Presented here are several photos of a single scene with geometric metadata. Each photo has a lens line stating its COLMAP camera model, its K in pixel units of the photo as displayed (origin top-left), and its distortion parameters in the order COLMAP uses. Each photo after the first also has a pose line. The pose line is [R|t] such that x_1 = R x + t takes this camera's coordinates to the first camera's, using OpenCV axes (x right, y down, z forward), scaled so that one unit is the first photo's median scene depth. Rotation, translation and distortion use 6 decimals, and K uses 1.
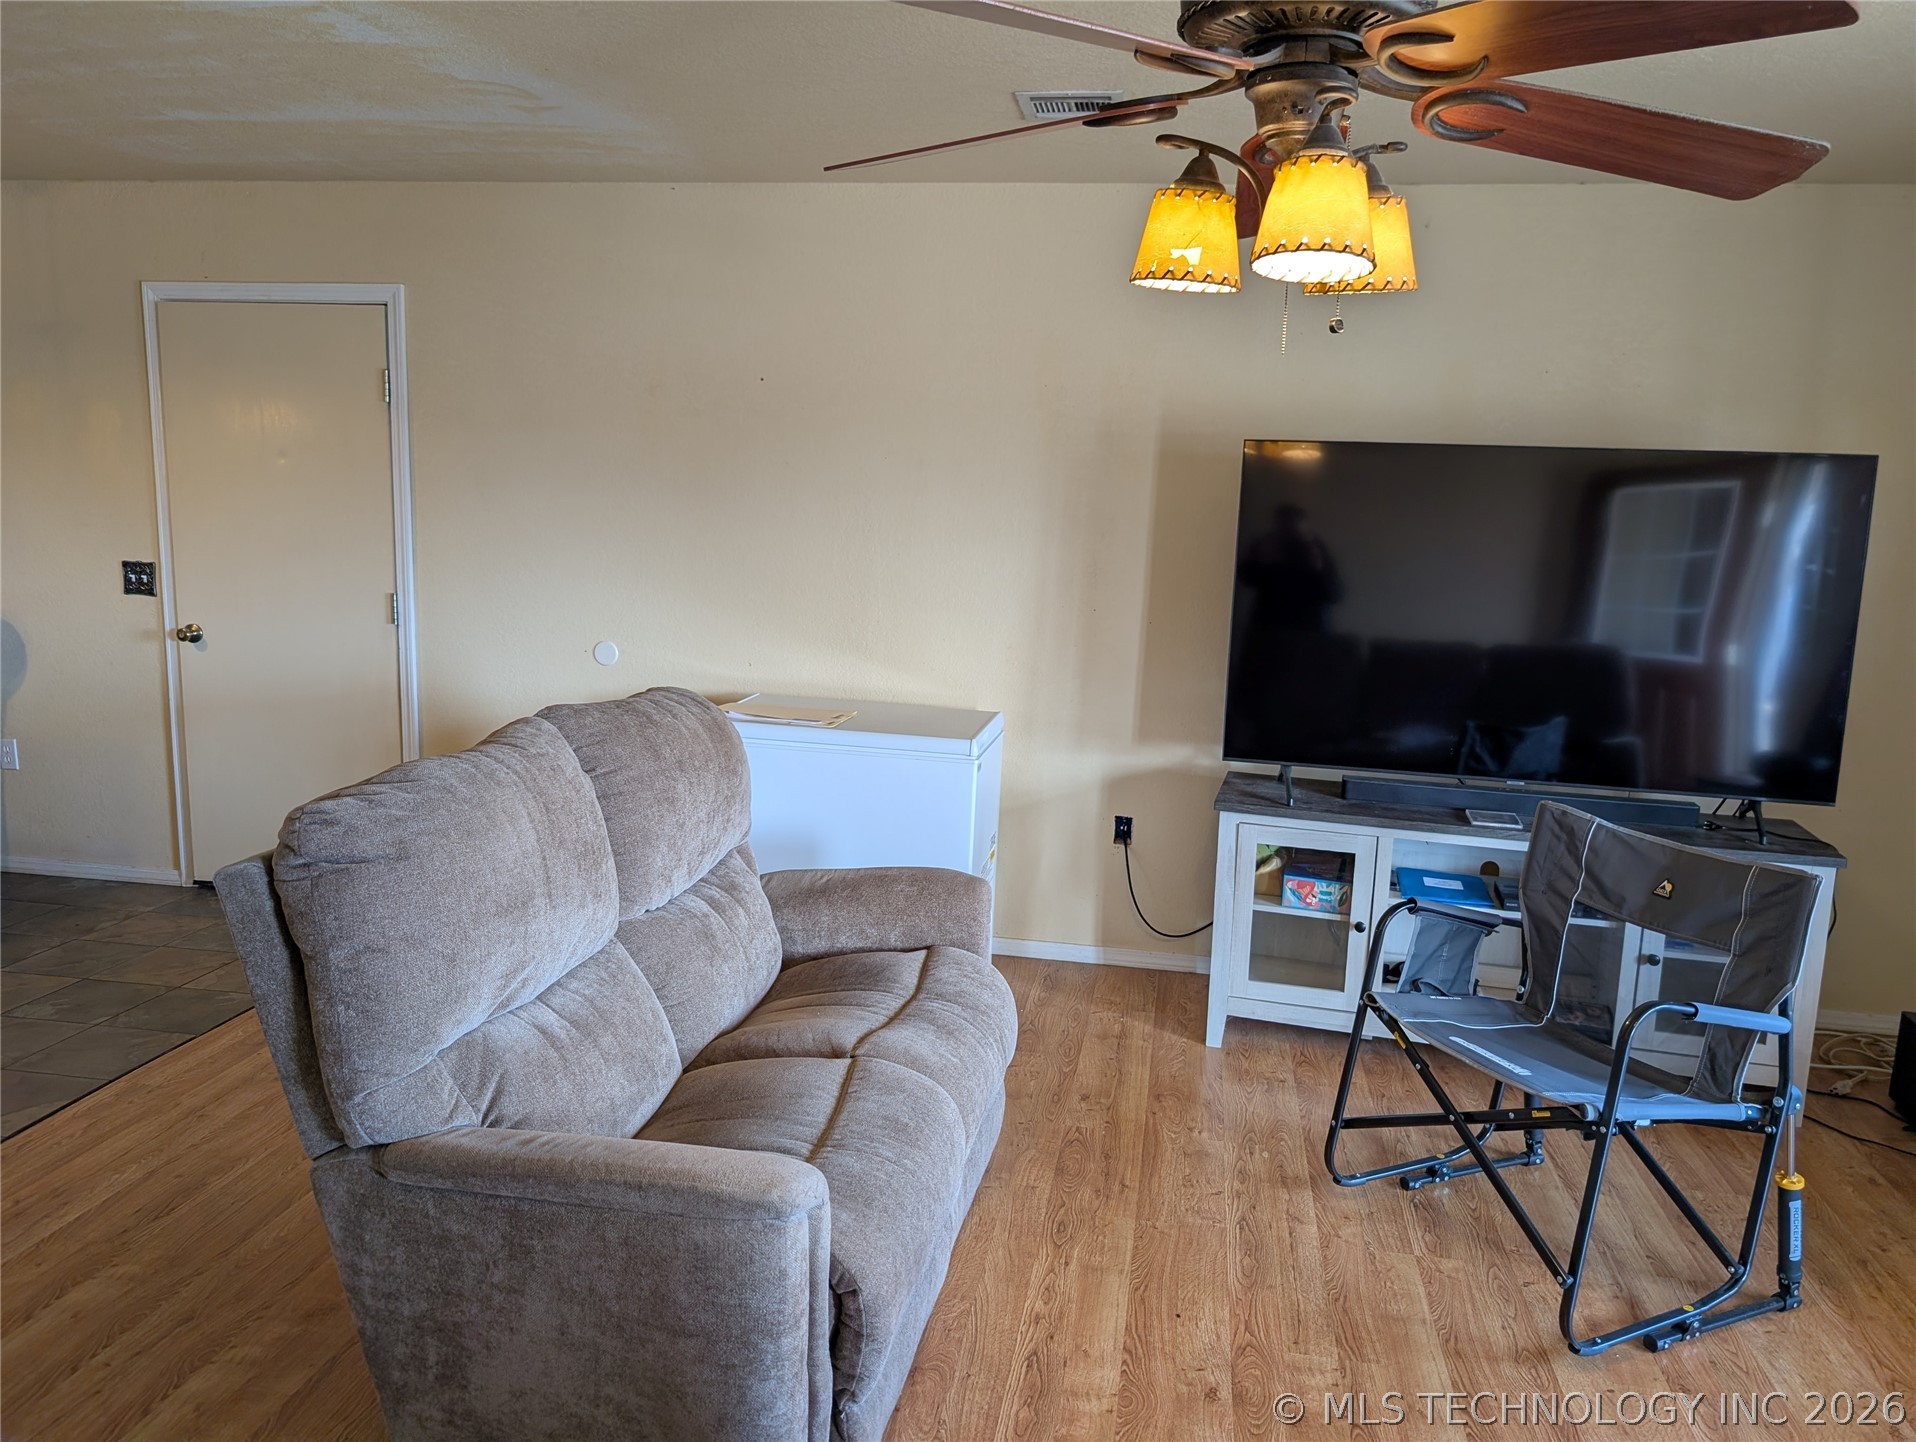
lens RADIAL K [[1385.8, 0, 980.1], [0, 1385.8, 713.6], [0, 0, 1]] dist [0.019329, -0.021548]
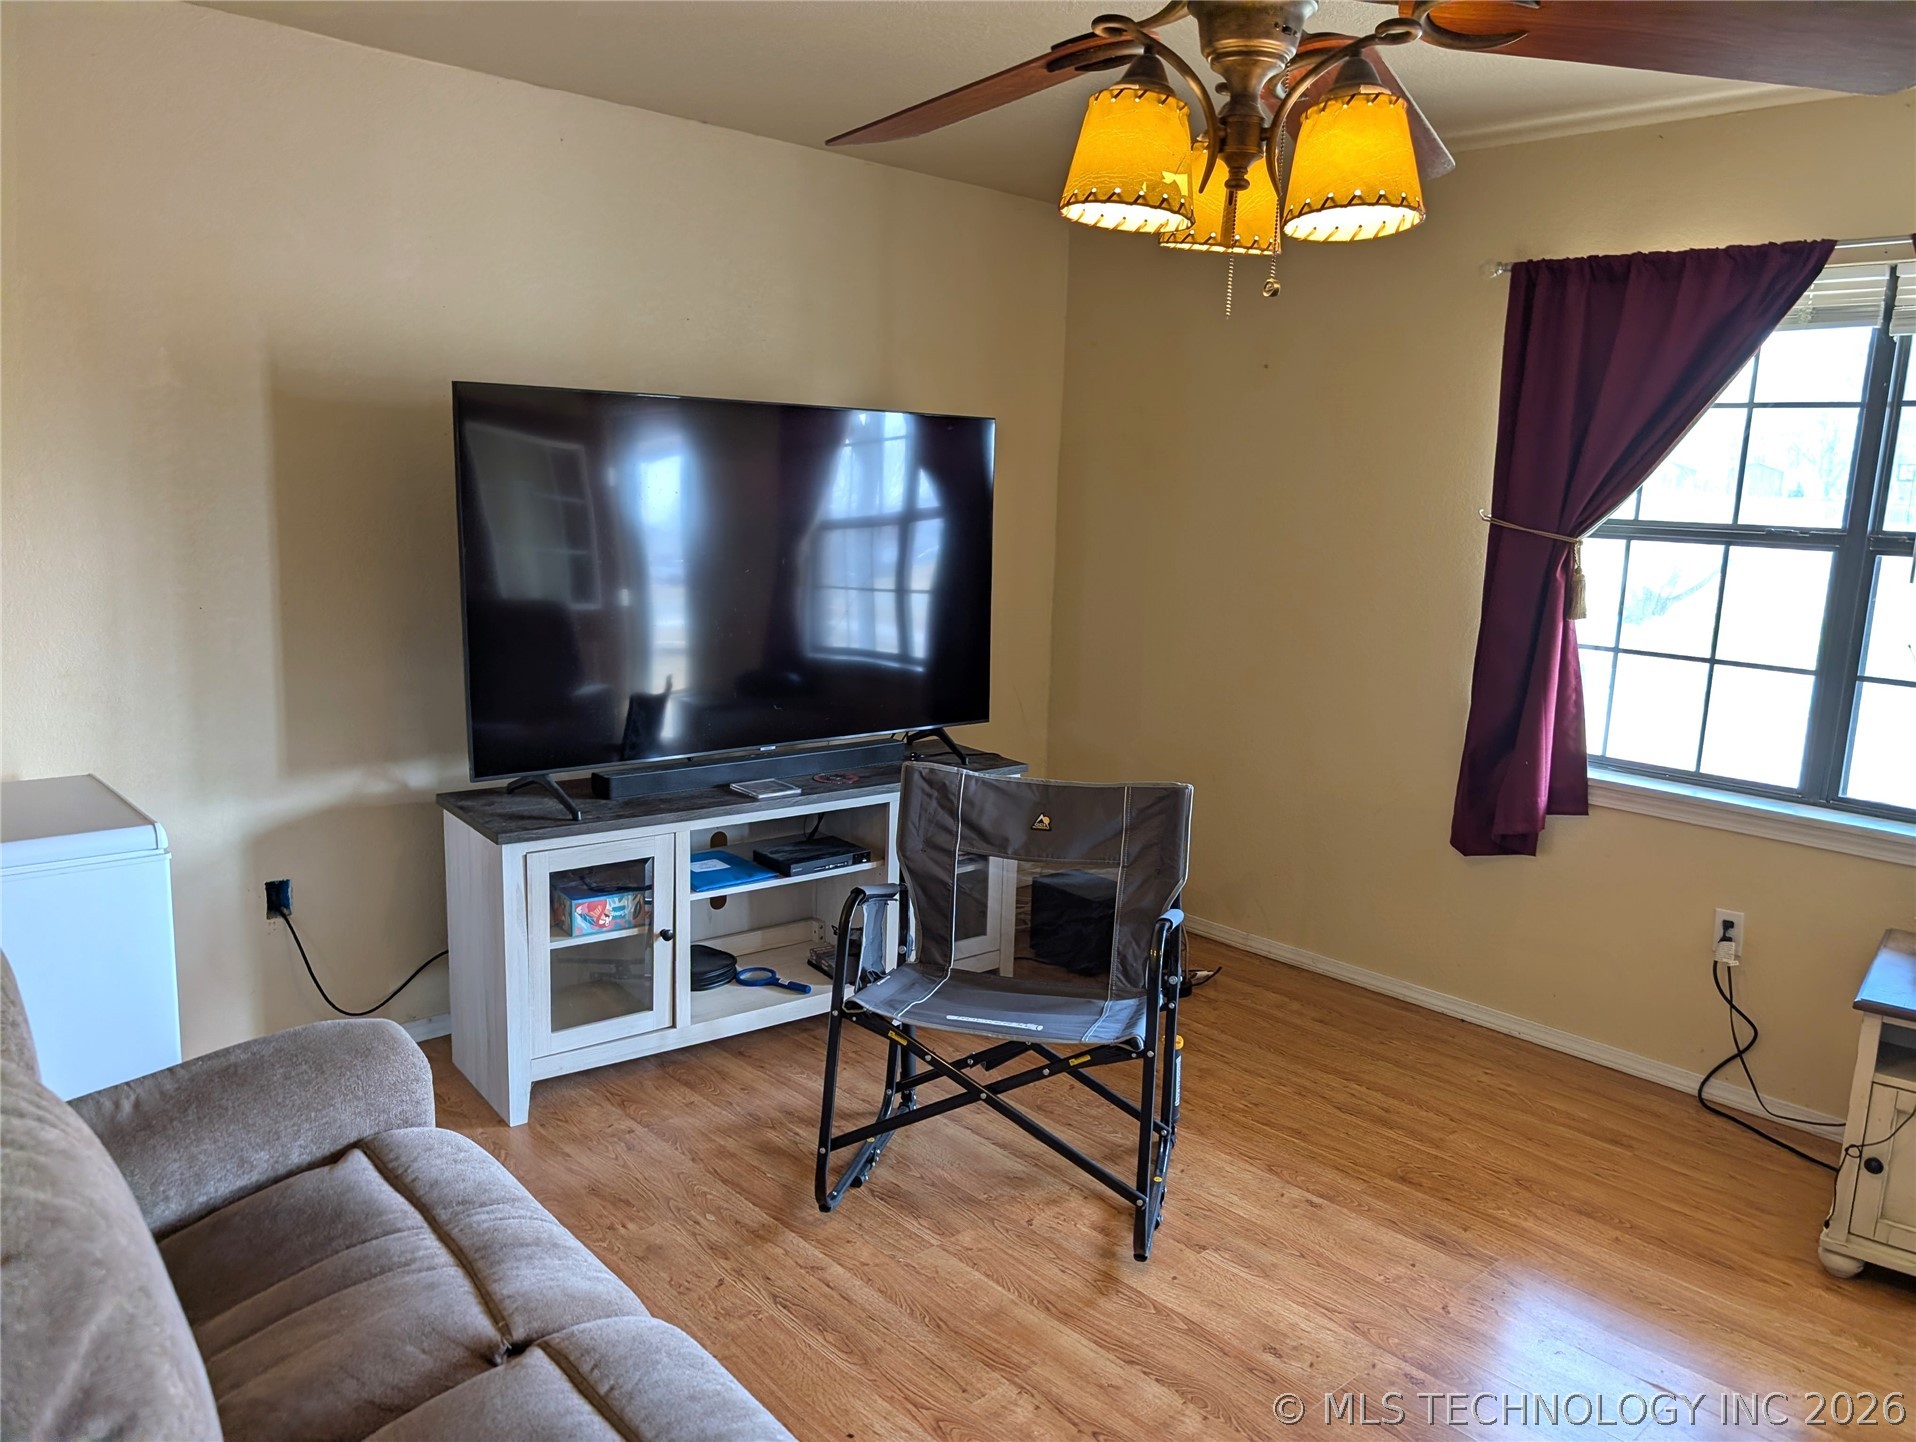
lens RADIAL K [[1385.8, 0, 957.2], [0, 1385.8, 722.9], [0, 0, 1]] dist [0.019329, -0.021548]
pose [[0.607536, -0.159443, 0.778125, -0.354029], [0.115204, 0.986975, 0.112289, -0.074988], [-0.785893, 0.021424, 0.617991, 0.352652]]
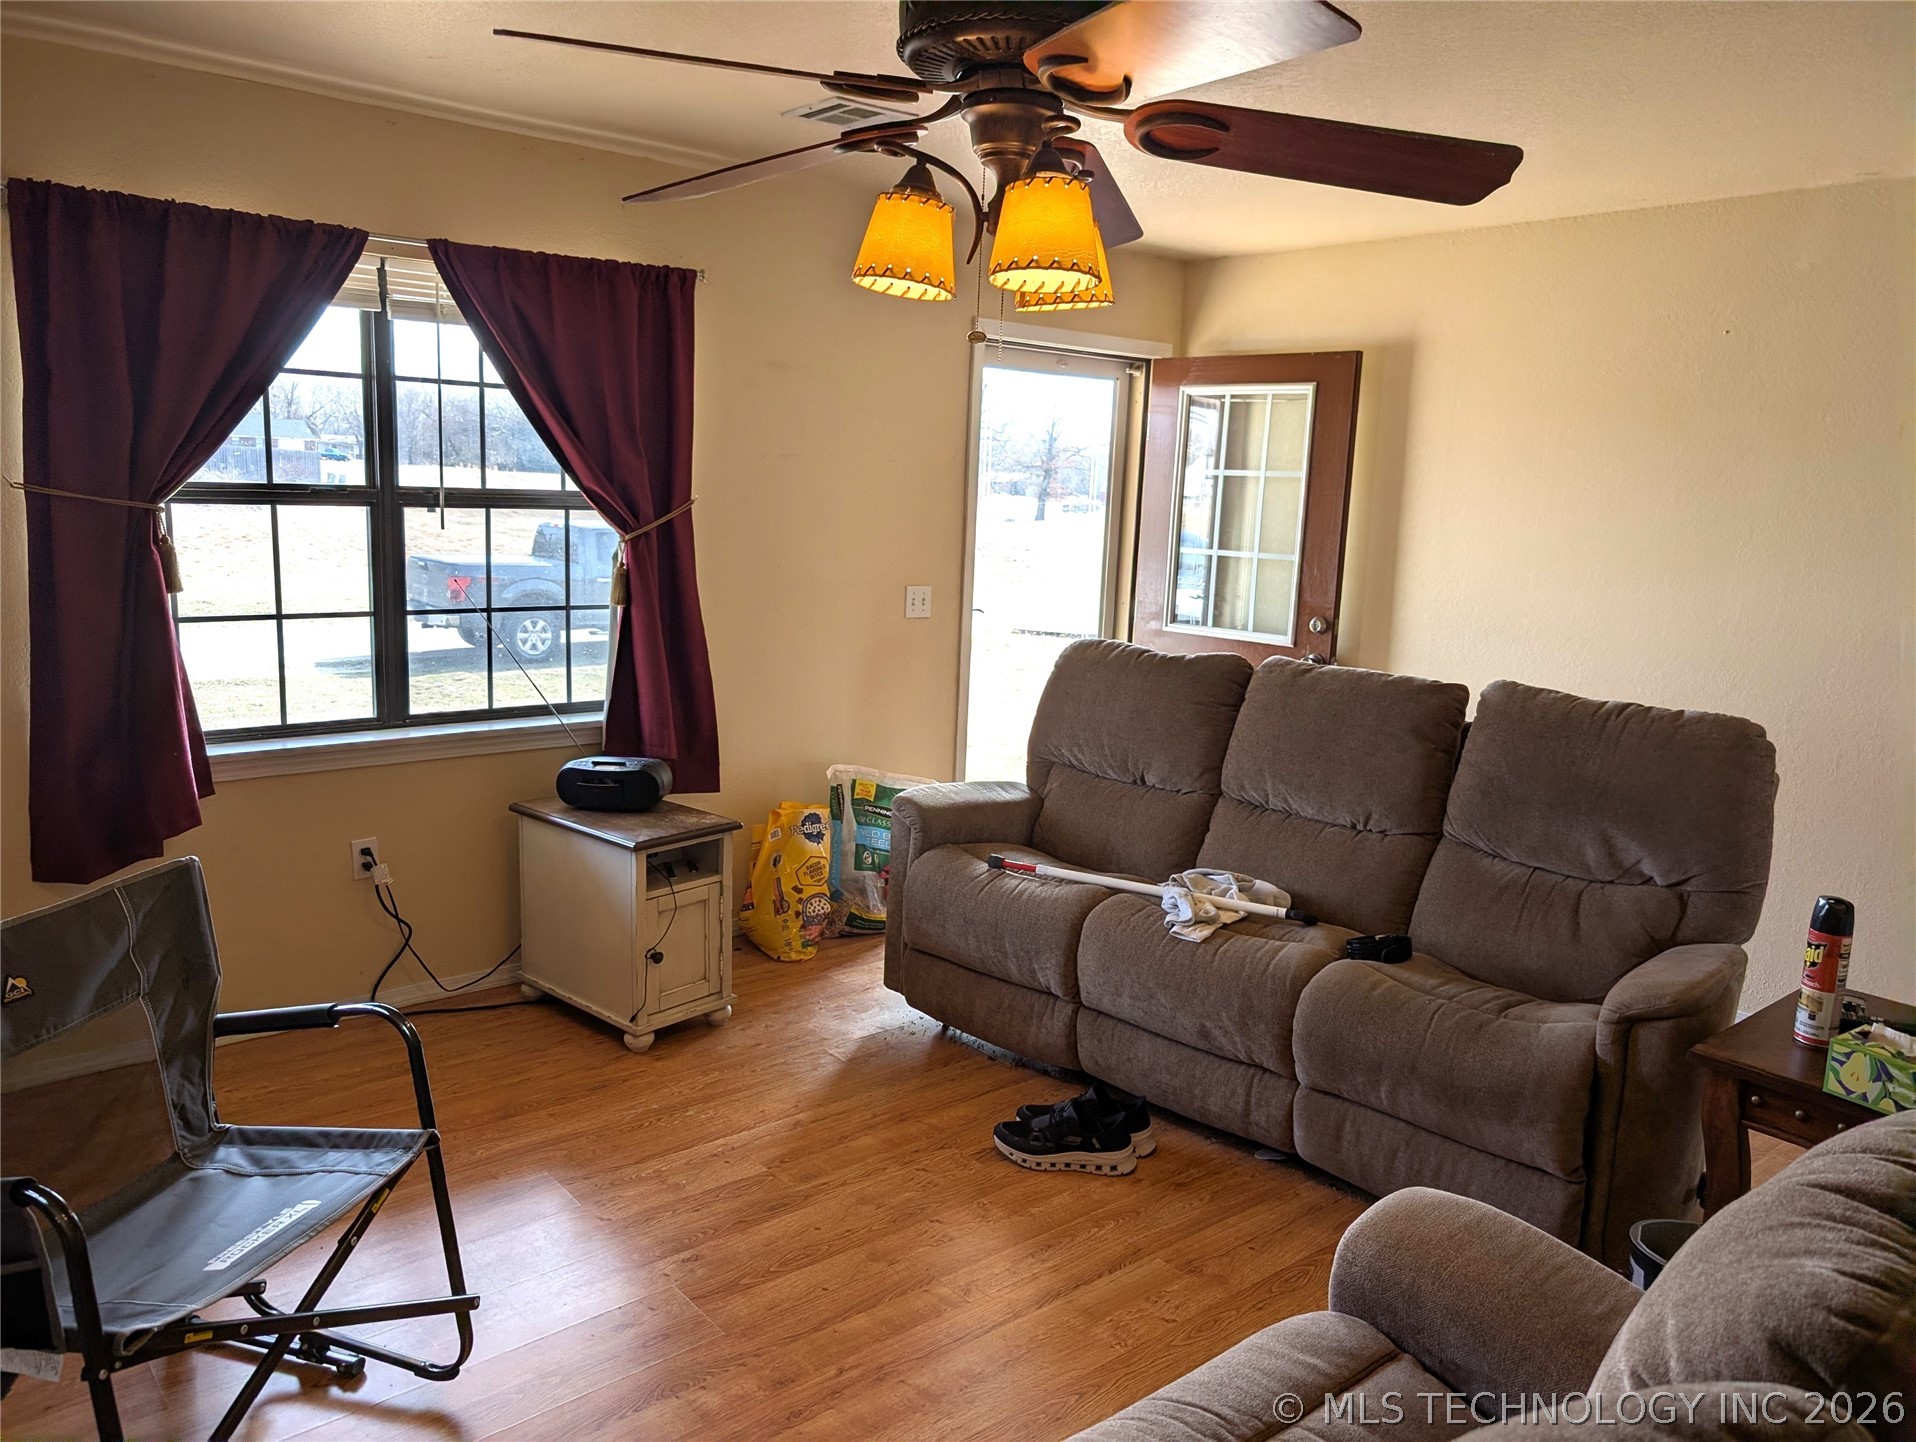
lens RADIAL K [[1385.8, 0, 951.0], [0, 1385.8, 716.5], [0, 0, 1]] dist [0.019329, -0.021548]
pose [[-0.748602, -0.174353, 0.639684, -0.277622], [0.046646, 0.948564, 0.313130, -0.192575], [-0.661376, 0.264249, -0.701964, 1.065798]]
